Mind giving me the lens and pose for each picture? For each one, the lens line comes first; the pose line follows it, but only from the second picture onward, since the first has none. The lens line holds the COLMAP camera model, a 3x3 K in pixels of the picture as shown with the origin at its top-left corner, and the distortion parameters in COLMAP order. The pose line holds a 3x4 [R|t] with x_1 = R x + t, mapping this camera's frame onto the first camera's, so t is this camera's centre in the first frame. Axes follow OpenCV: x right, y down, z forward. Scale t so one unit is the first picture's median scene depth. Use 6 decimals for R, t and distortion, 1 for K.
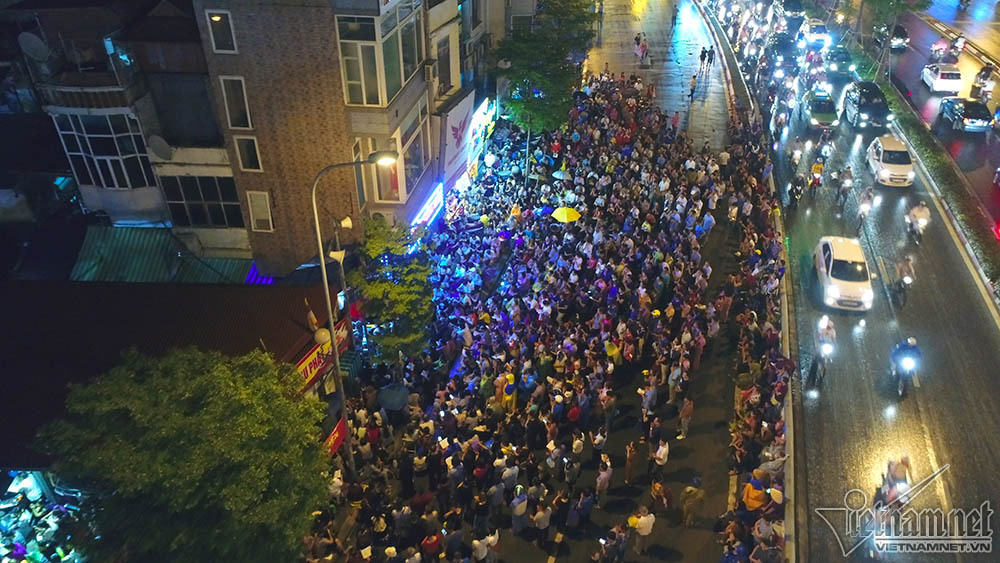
lens RADIAL K [[697.9, 0, 500.0], [0, 697.9, 281.5], [0, 0, 1]] dist [0.003308, -0.000769]
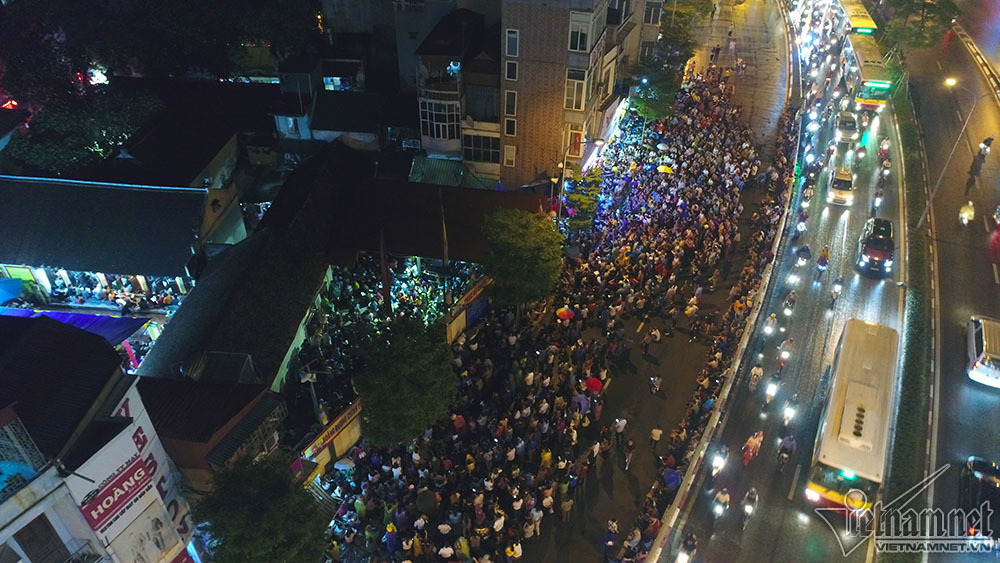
lens RADIAL K [[697.9, 0, 500.0], [0, 697.9, 281.5], [0, 0, 1]] dist [0.003308, -0.000769]
pose [[0.989085, 0.099544, -0.108638, -0.103555], [-0.091680, 0.992950, 0.075139, 0.095624], [0.115351, -0.064359, 0.991238, -0.882508]]
